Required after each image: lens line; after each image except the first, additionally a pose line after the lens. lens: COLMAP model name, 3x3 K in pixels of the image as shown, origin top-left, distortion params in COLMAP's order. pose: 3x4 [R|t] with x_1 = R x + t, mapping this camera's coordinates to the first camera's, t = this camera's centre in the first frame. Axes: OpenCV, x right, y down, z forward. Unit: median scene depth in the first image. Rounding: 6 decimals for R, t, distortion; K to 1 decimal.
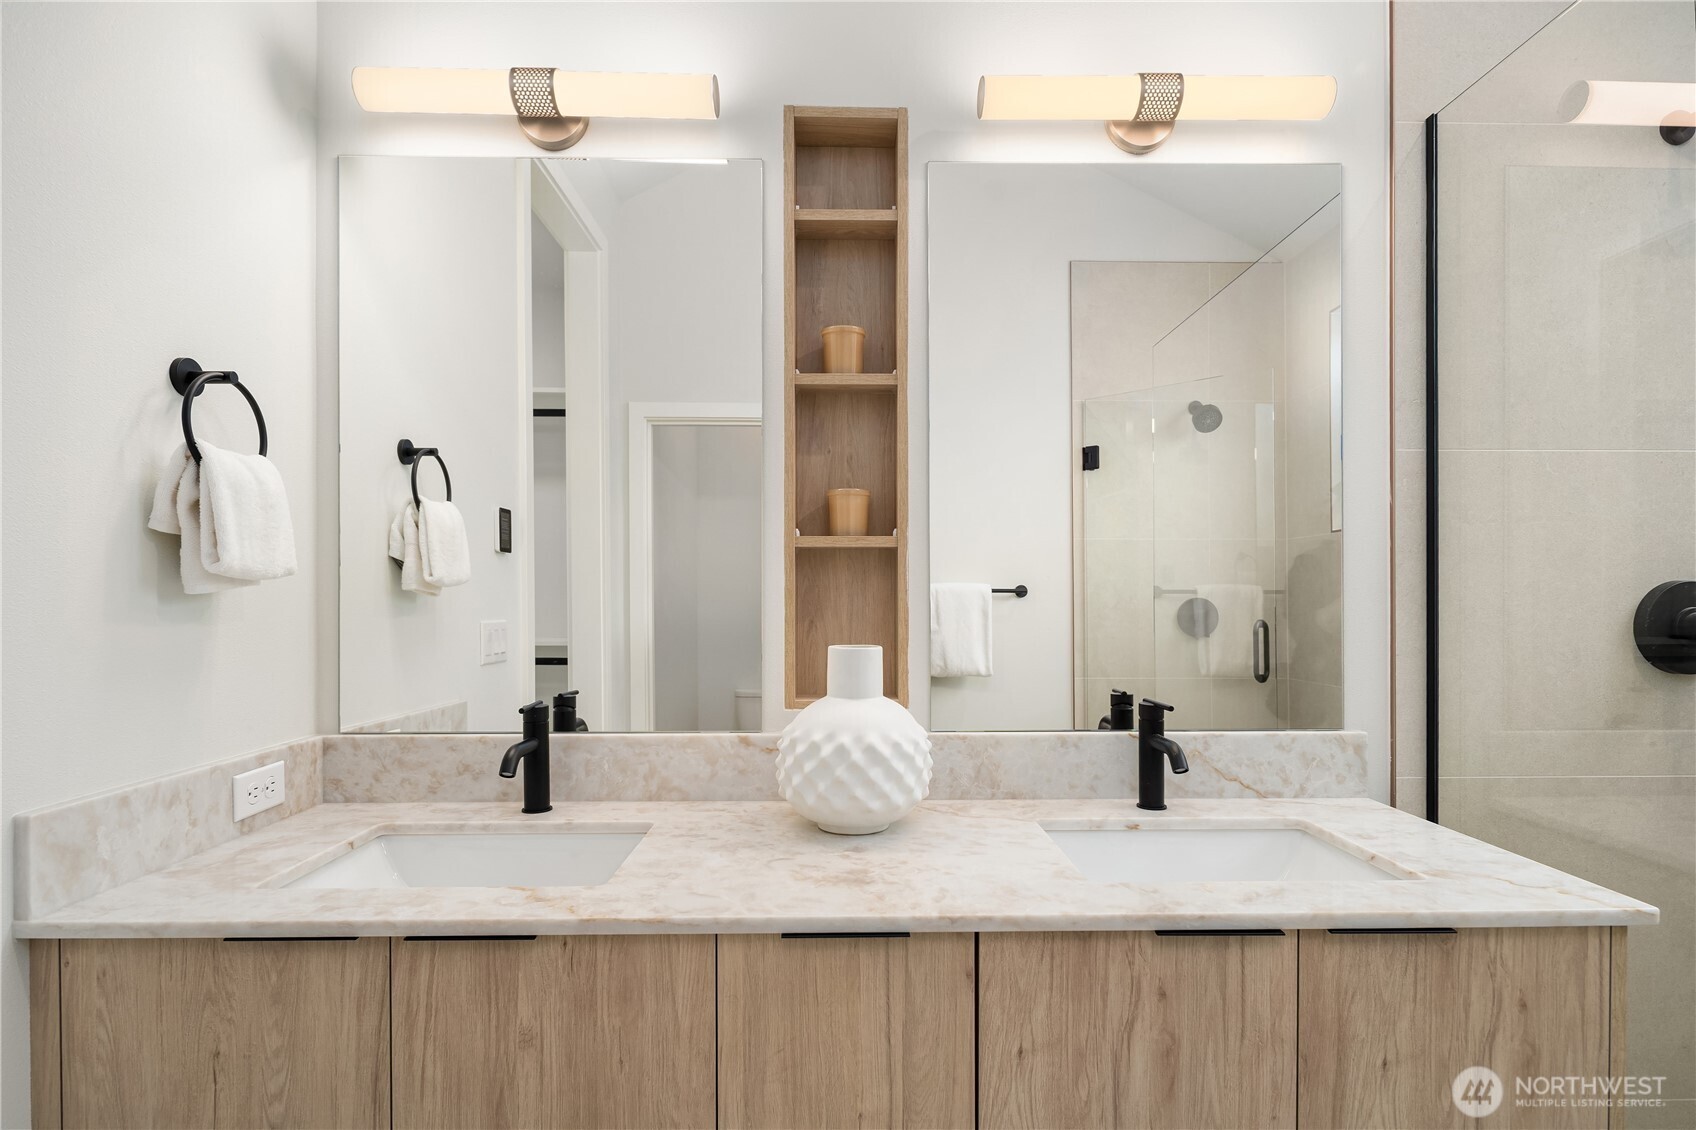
lens RADIAL K [[856.8, 0, 849.7], [0, 856.8, 601.6], [0, 0, 1]] dist [0.006250, -0.003086]
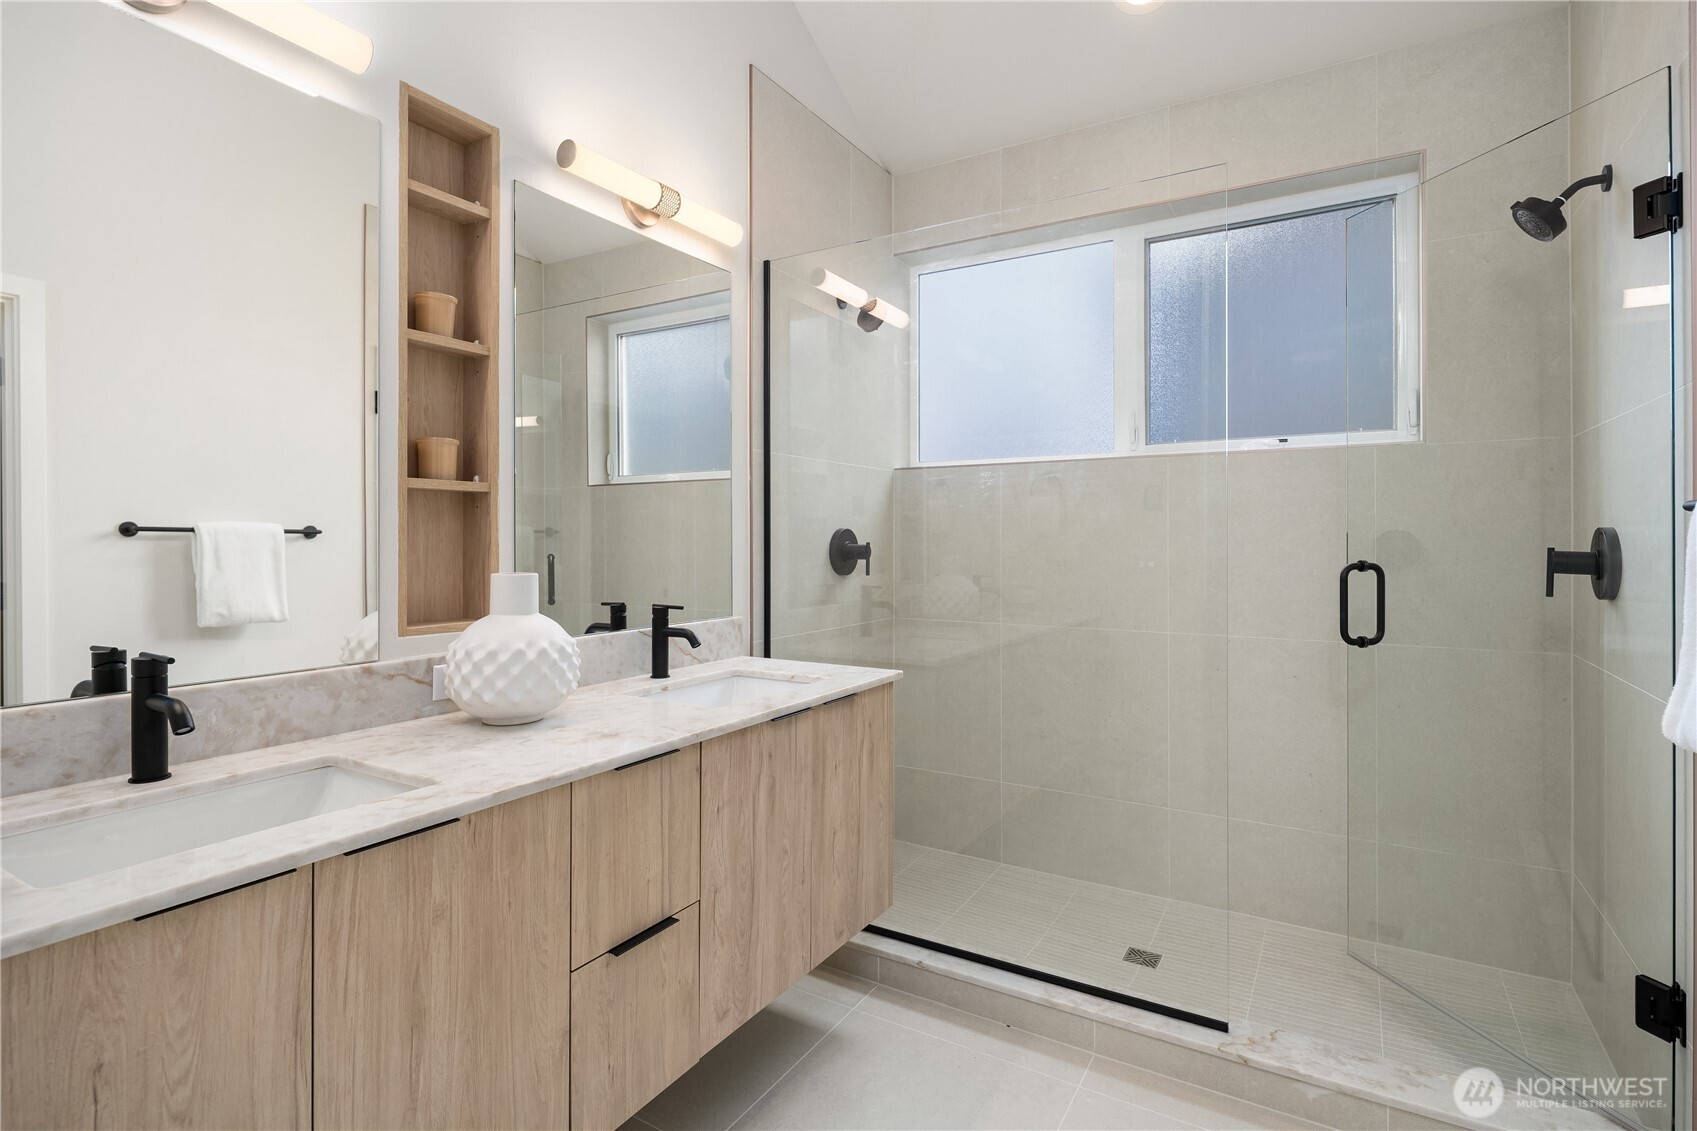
lens RADIAL K [[857.3, 0, 845.5], [0, 857.3, 548.3], [0, 0, 1]] dist [0.006250, -0.003086]
pose [[0.522969, -0.007926, 0.852315, -1.067441], [0.005287, 0.999968, 0.006055, 0.014816], [-0.852335, 0.001340, 0.522994, -0.068669]]
